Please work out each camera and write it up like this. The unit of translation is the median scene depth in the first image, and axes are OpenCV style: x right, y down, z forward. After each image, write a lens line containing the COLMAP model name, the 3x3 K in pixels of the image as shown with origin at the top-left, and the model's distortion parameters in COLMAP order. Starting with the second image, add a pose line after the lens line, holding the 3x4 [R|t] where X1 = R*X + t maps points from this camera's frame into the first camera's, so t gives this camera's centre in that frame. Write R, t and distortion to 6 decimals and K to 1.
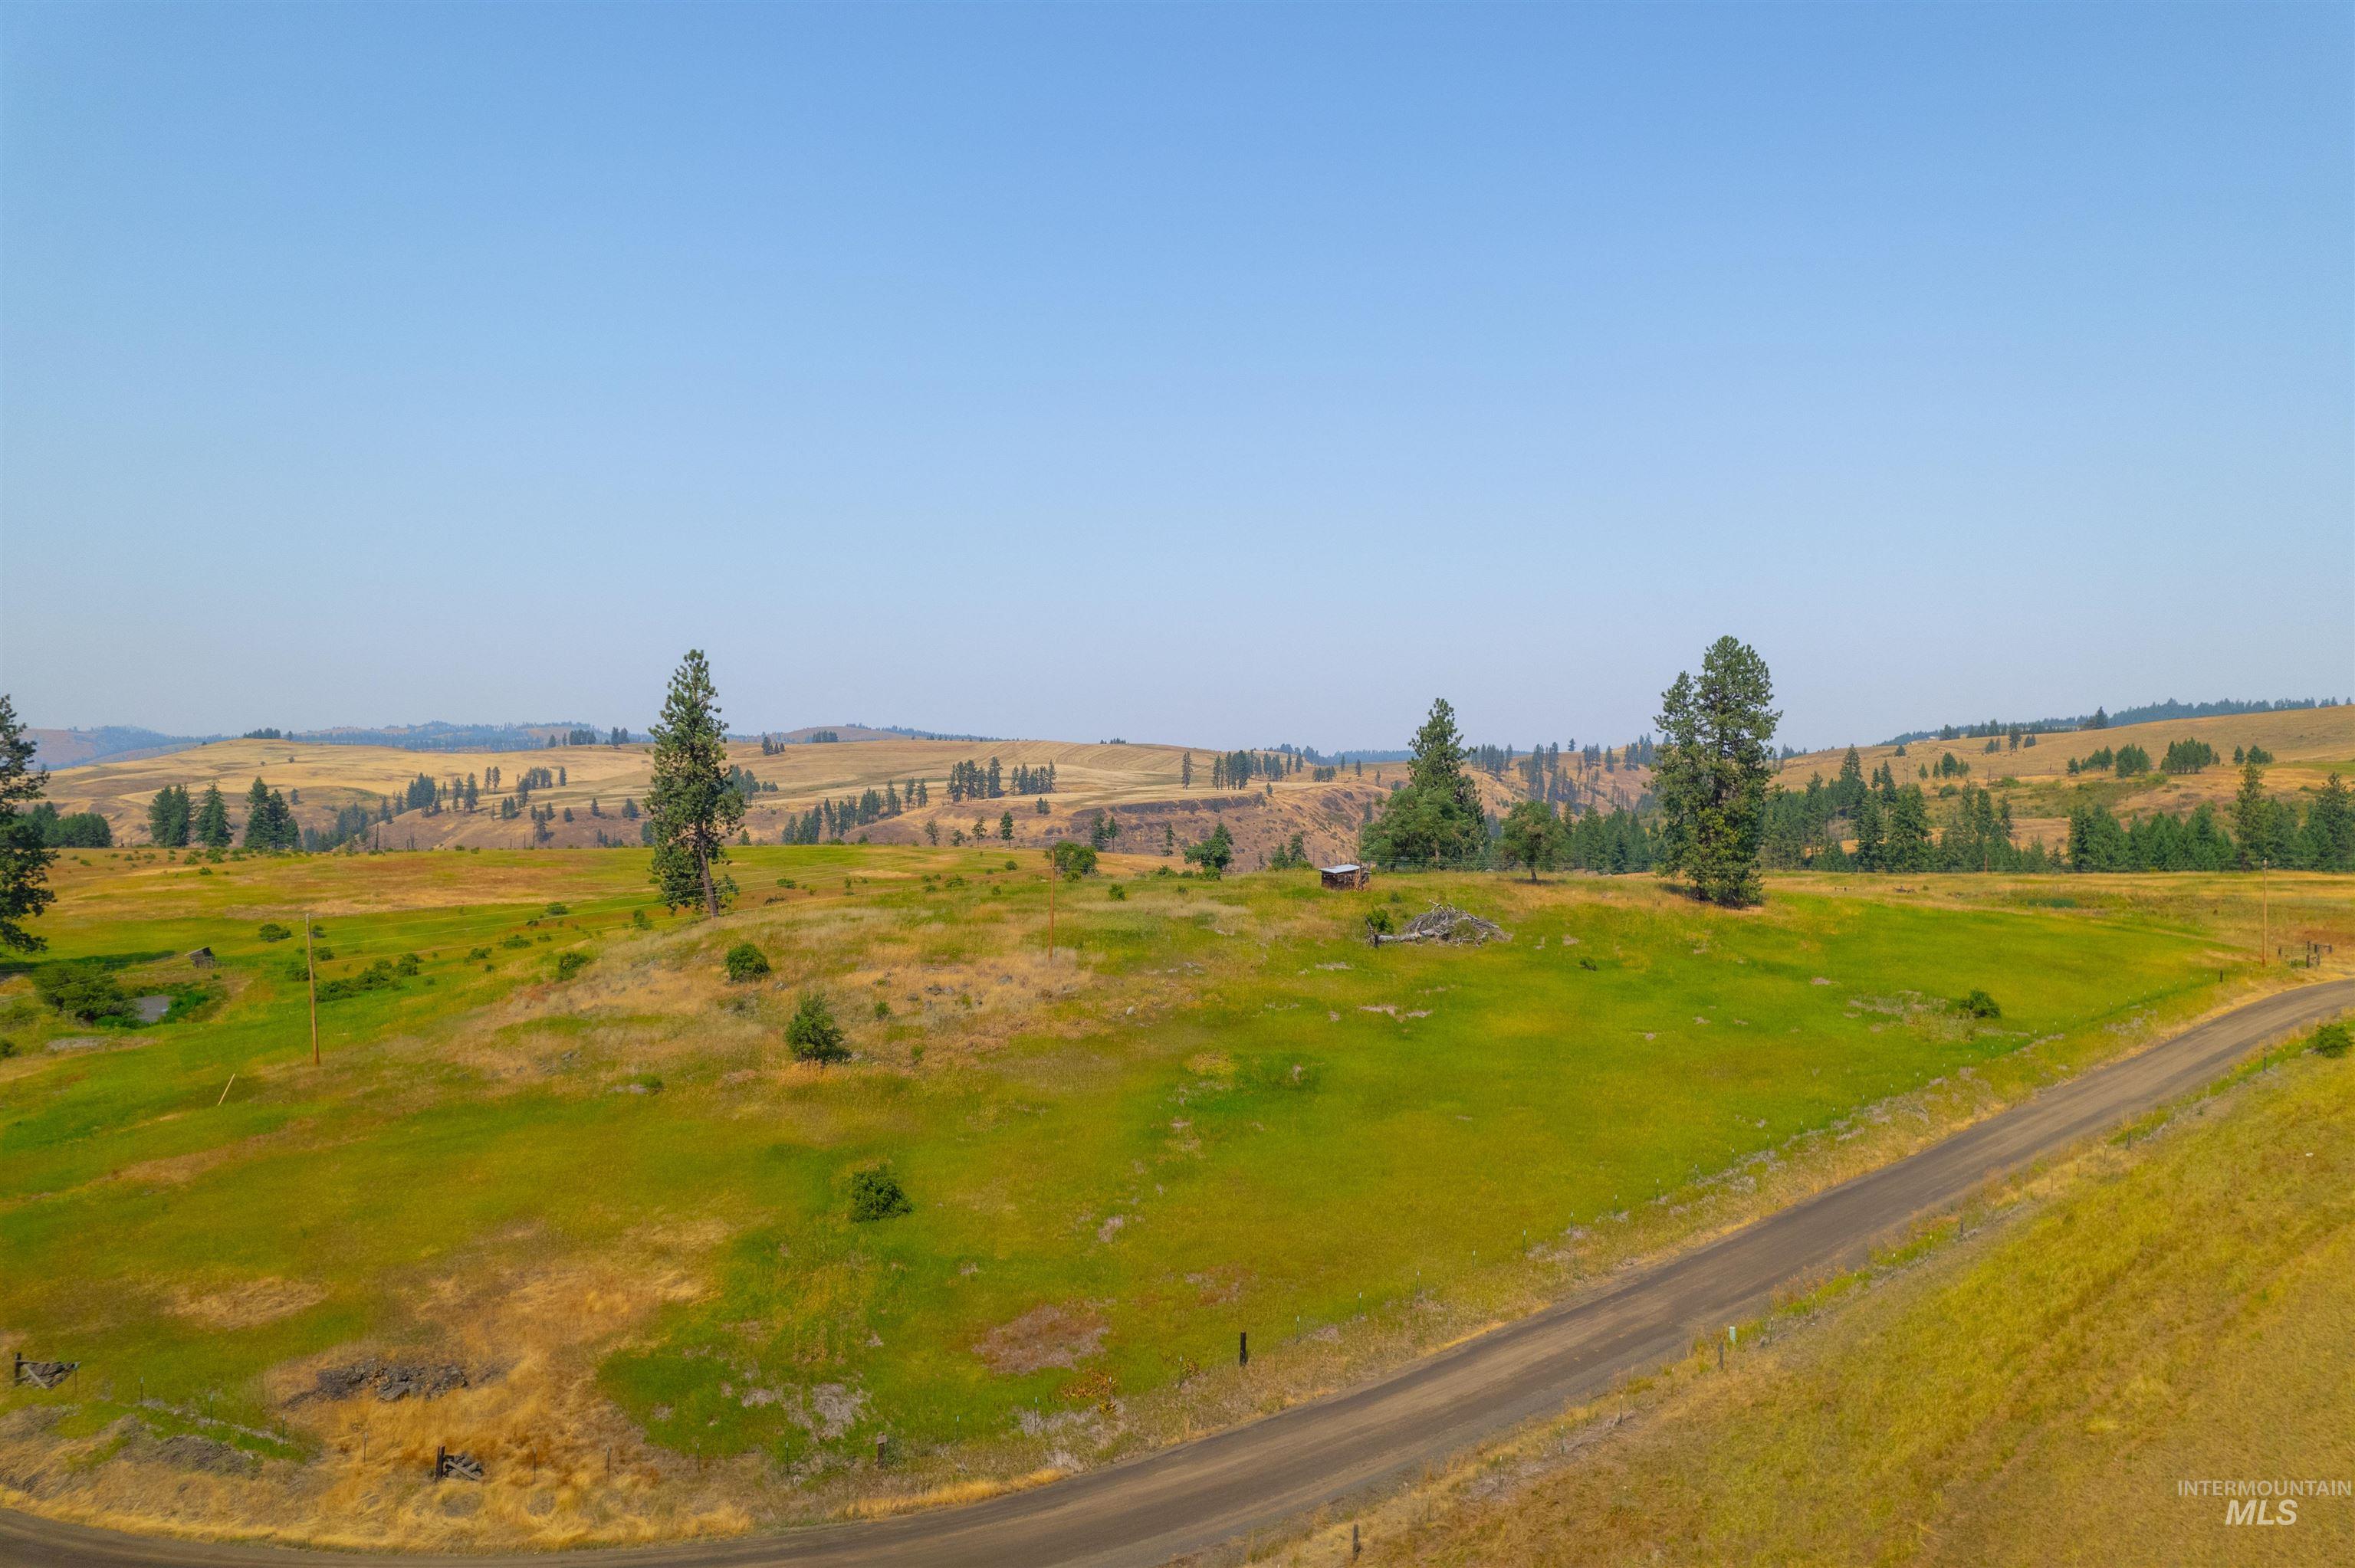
lens RADIAL K [[1509.7, 0, 1184.6], [0, 1509.7, 775.1], [0, 0, 1]] dist [-0.076380, 0.064453]
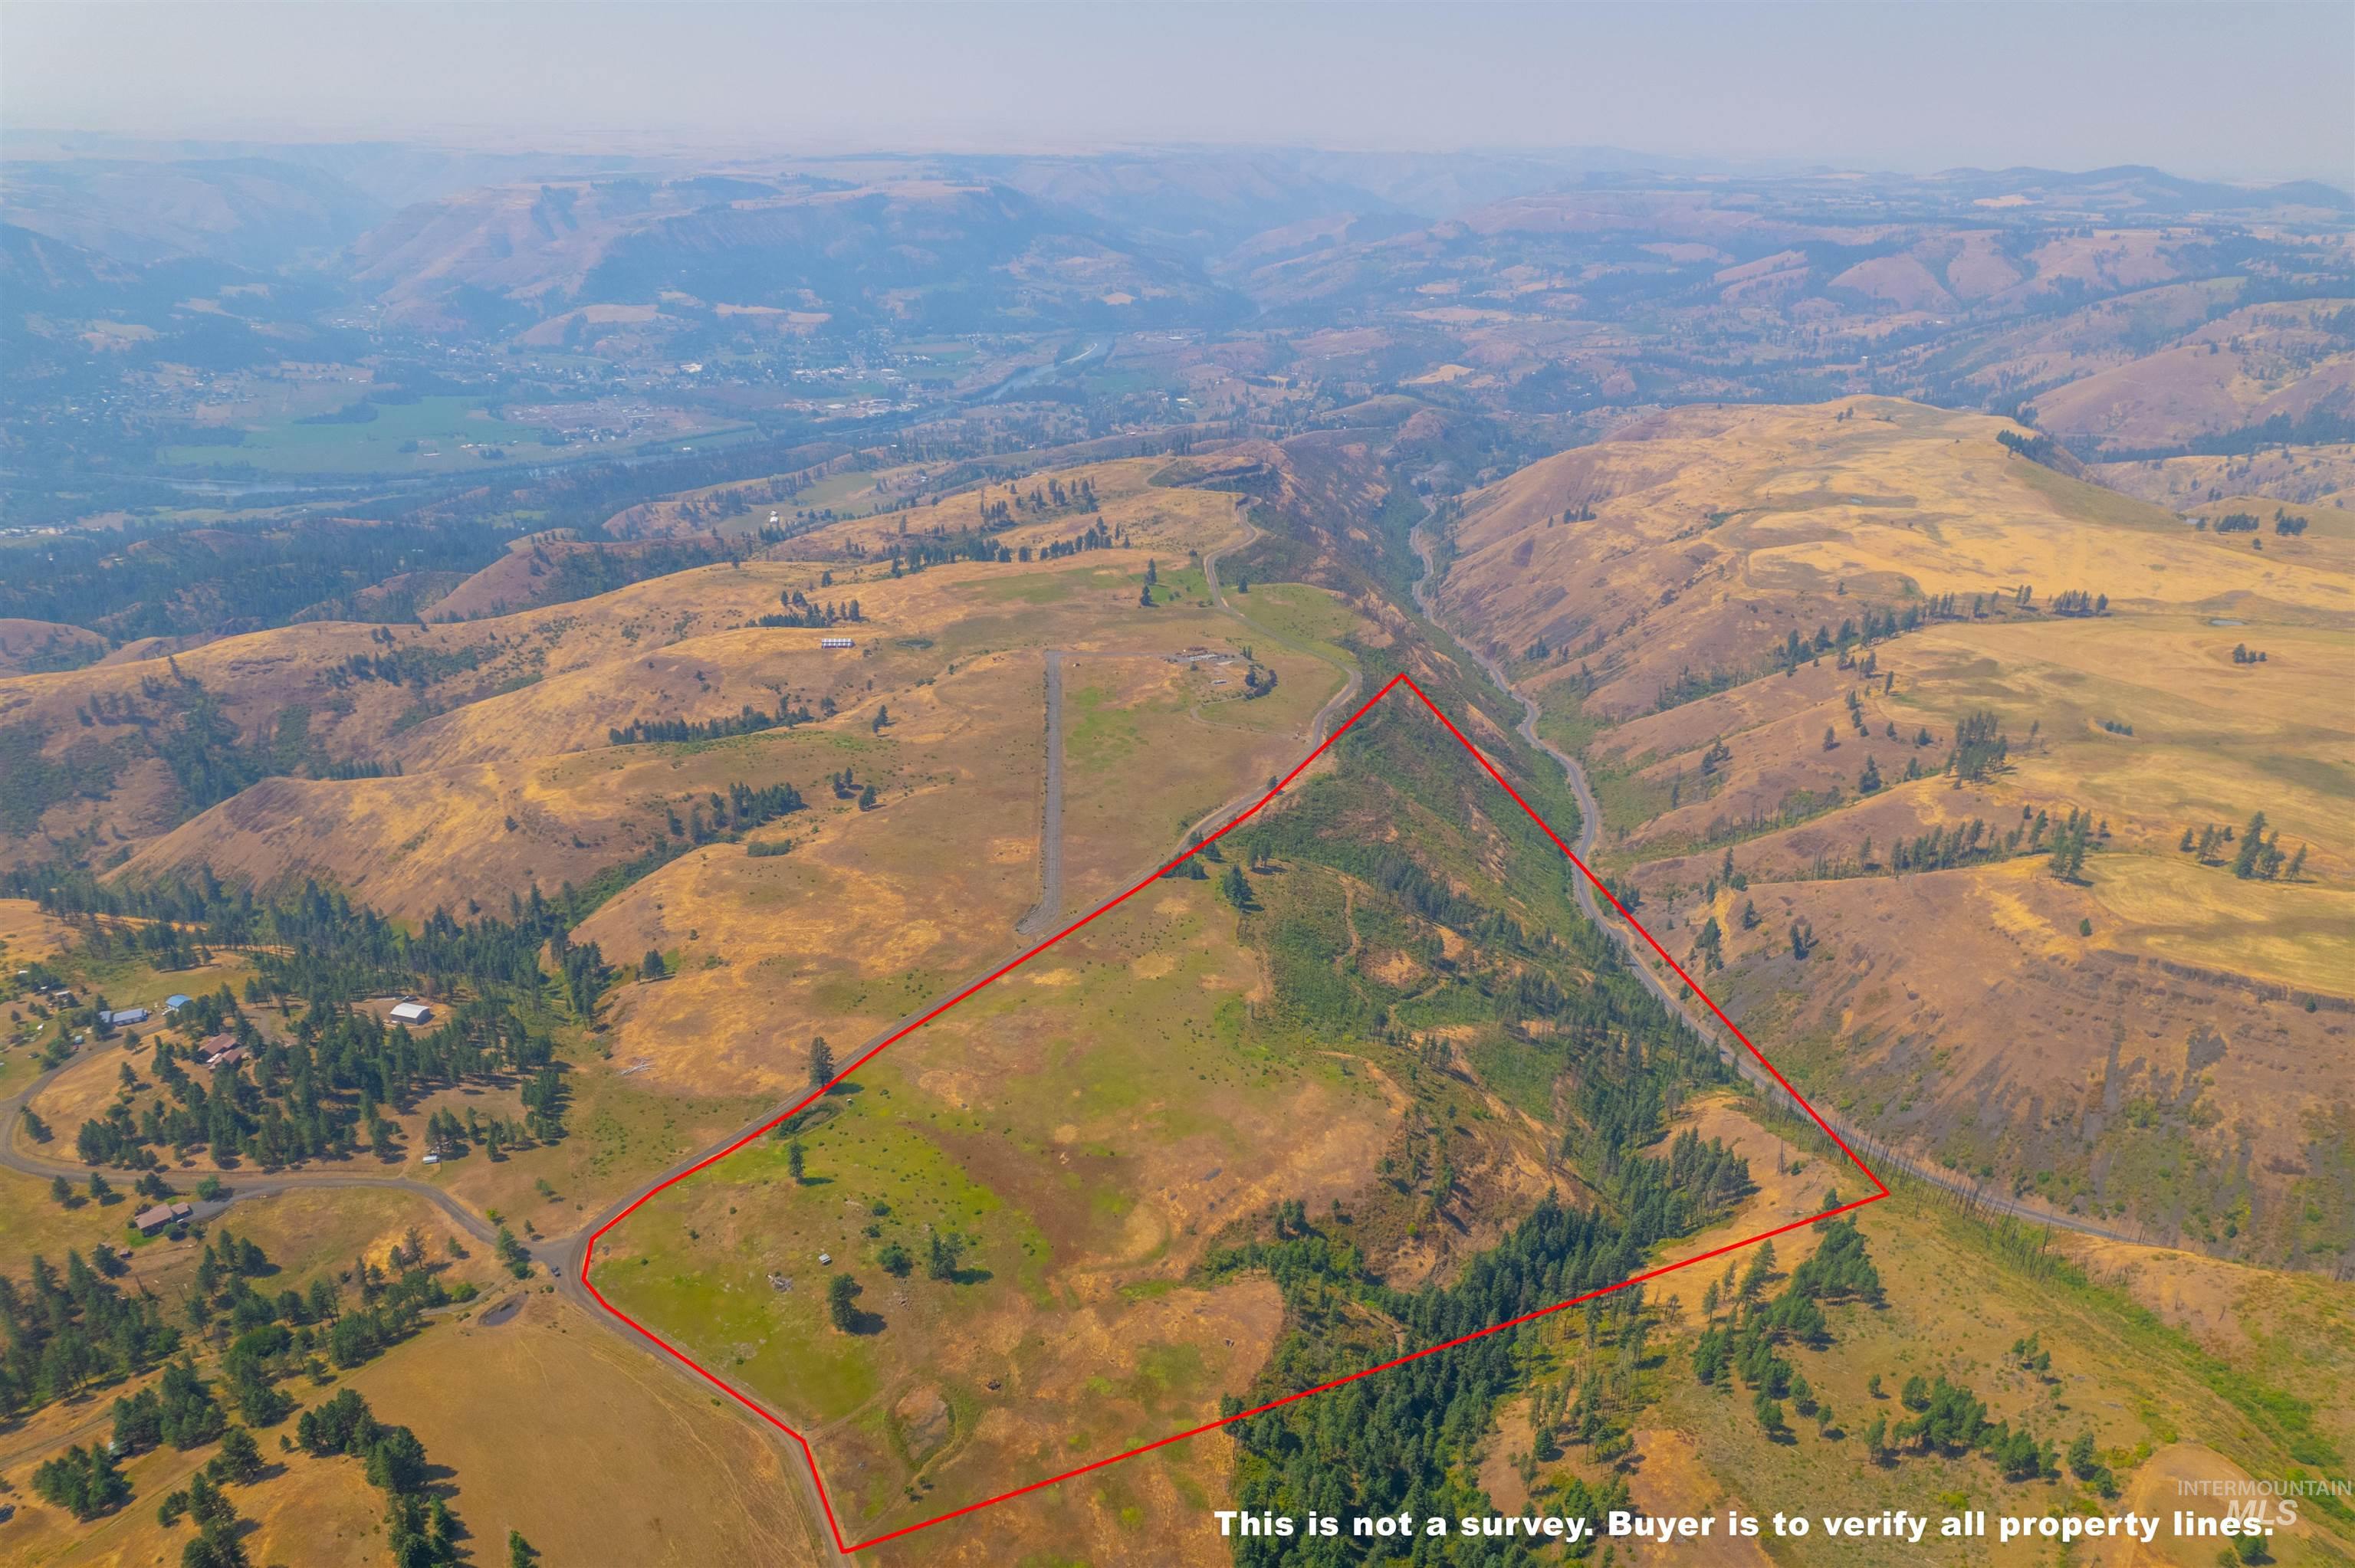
lens RADIAL K [[1509.7, 0, 1182.1], [0, 1509.7, 802.1], [0, 0, 1]] dist [-0.076380, 0.064453]
pose [[0.292054, 0.397118, -0.870058, 0.488999], [-0.019917, 0.912049, 0.409598, -0.393461], [0.956194, -0.102296, 0.274277, 0.124808]]
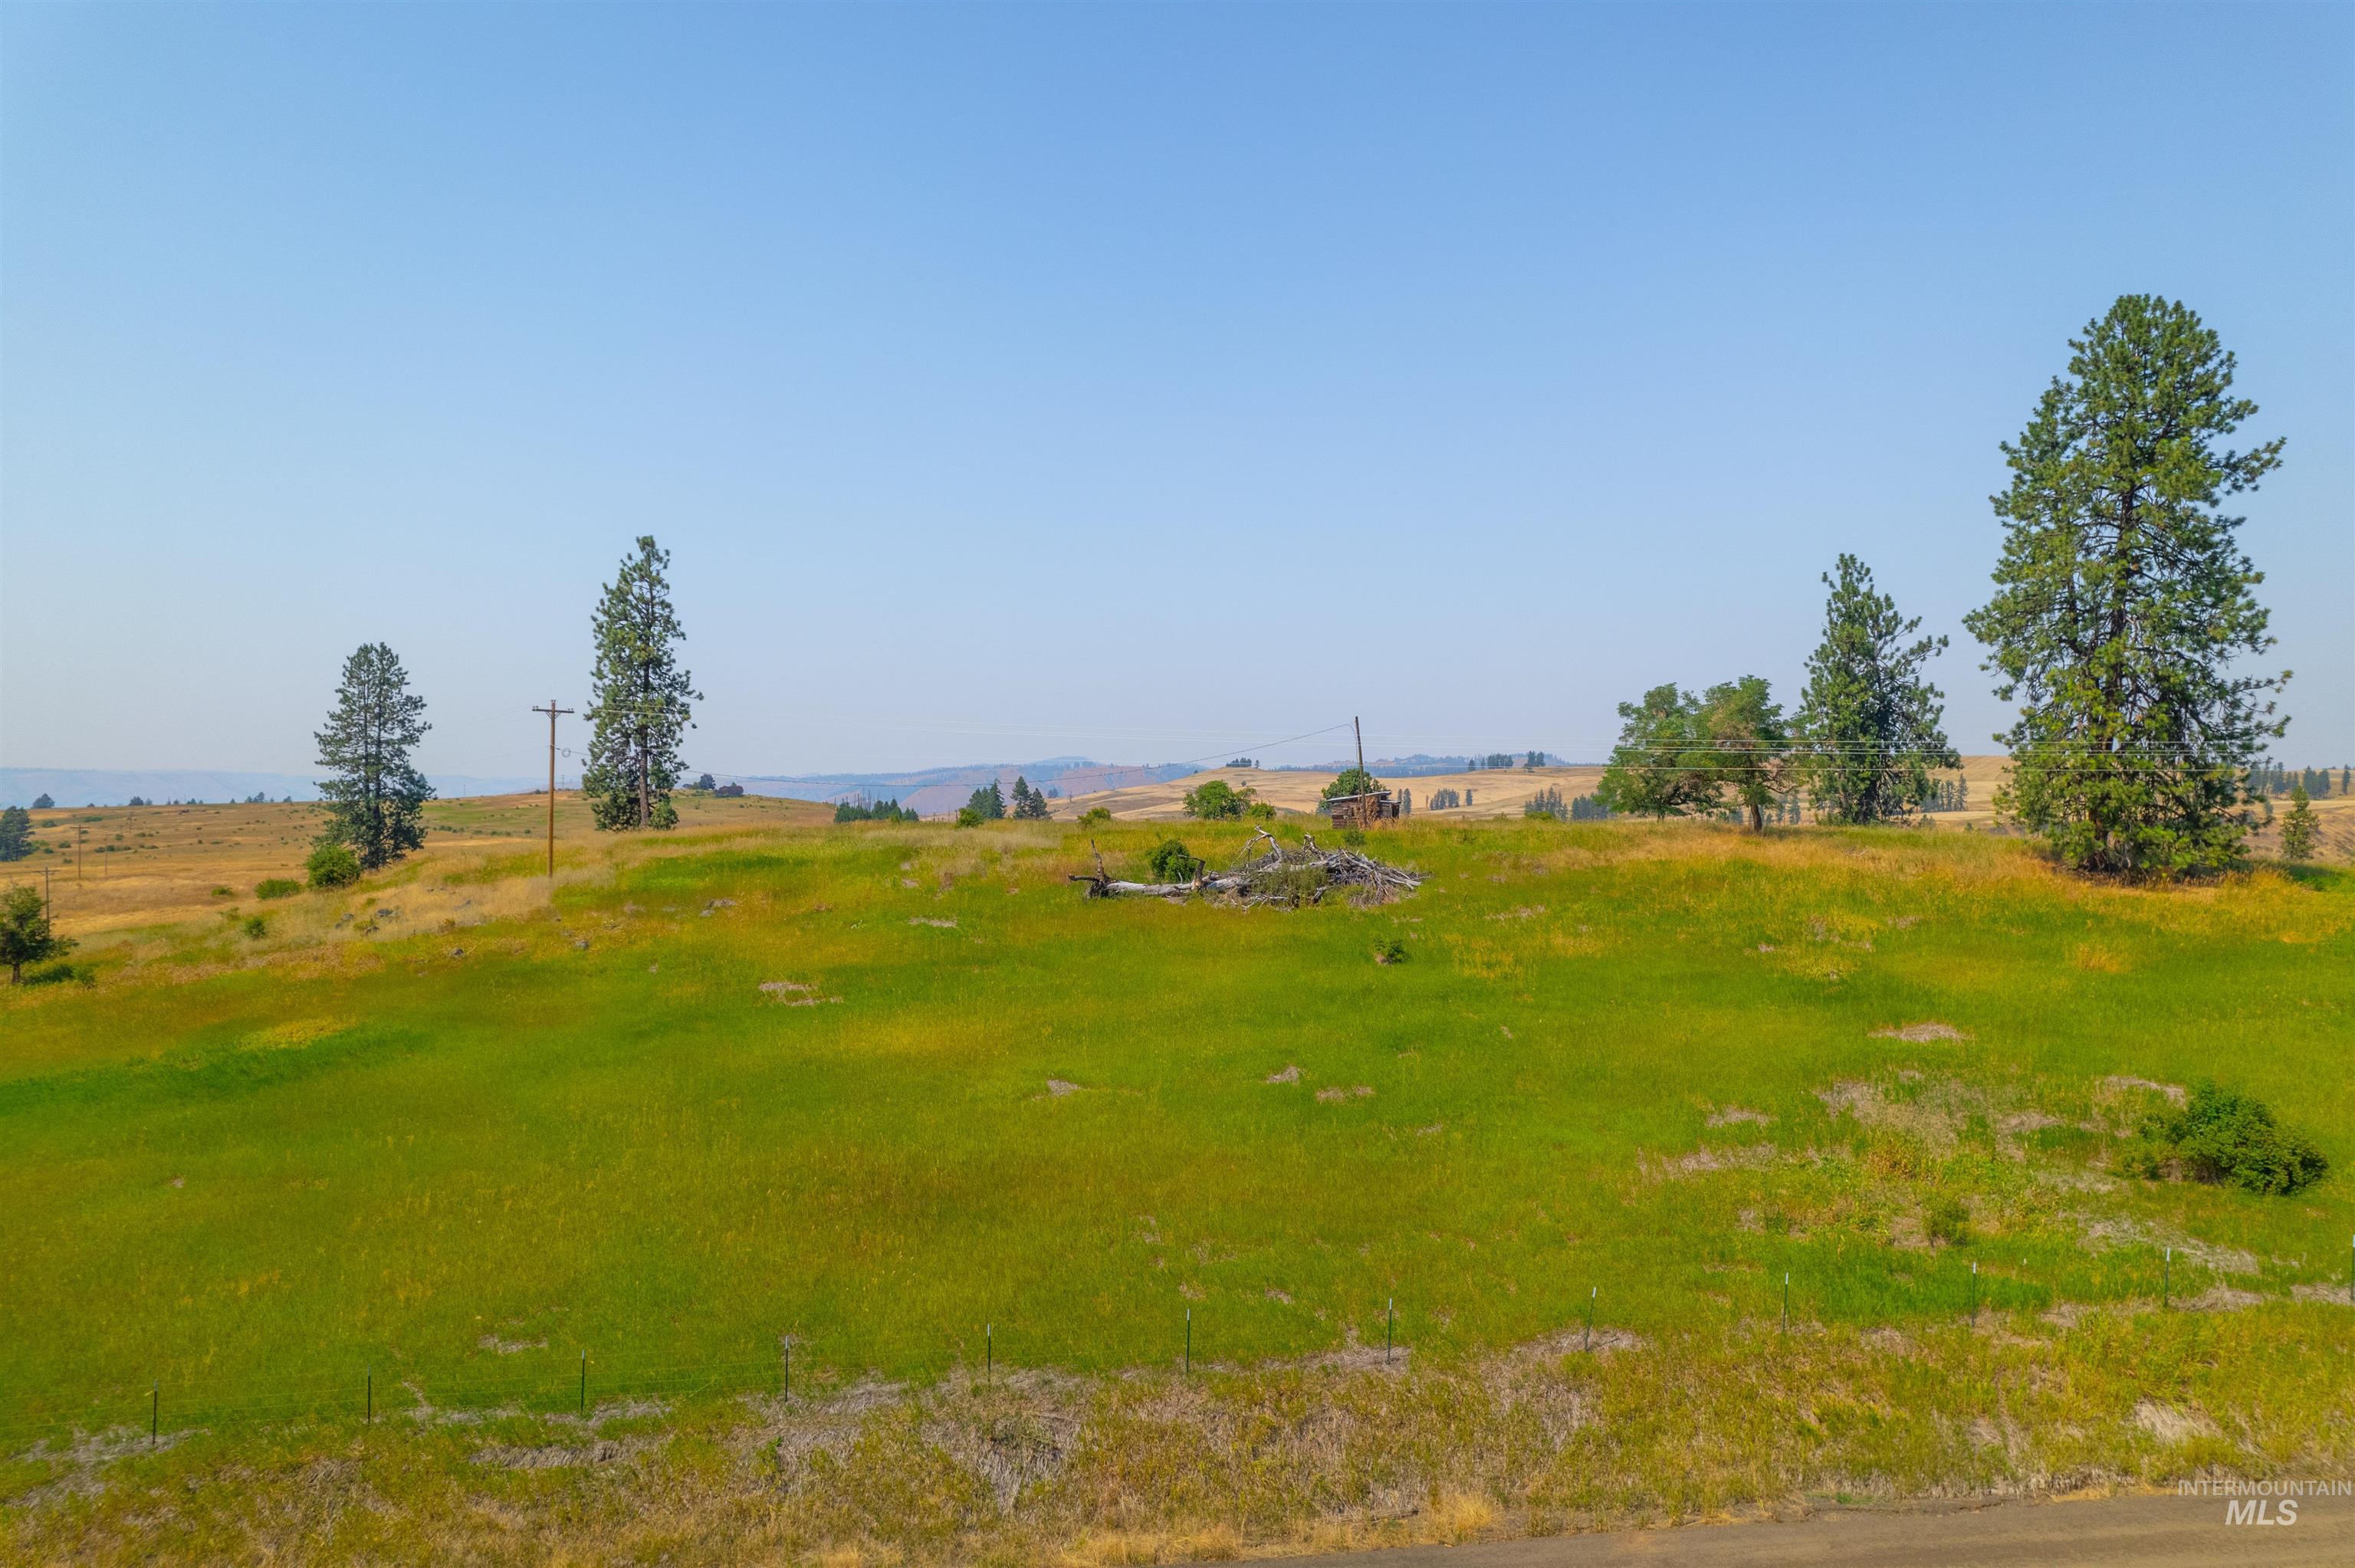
lens RADIAL K [[1509.7, 0, 1186.9], [0, 1509.7, 790.3], [0, 0, 1]] dist [-0.076380, 0.064453]
pose [[0.807862, -0.004886, -0.589351, 0.054295], [-0.001355, 0.999948, -0.010148, 0.008825], [0.589370, 0.008997, 0.807813, 0.063385]]
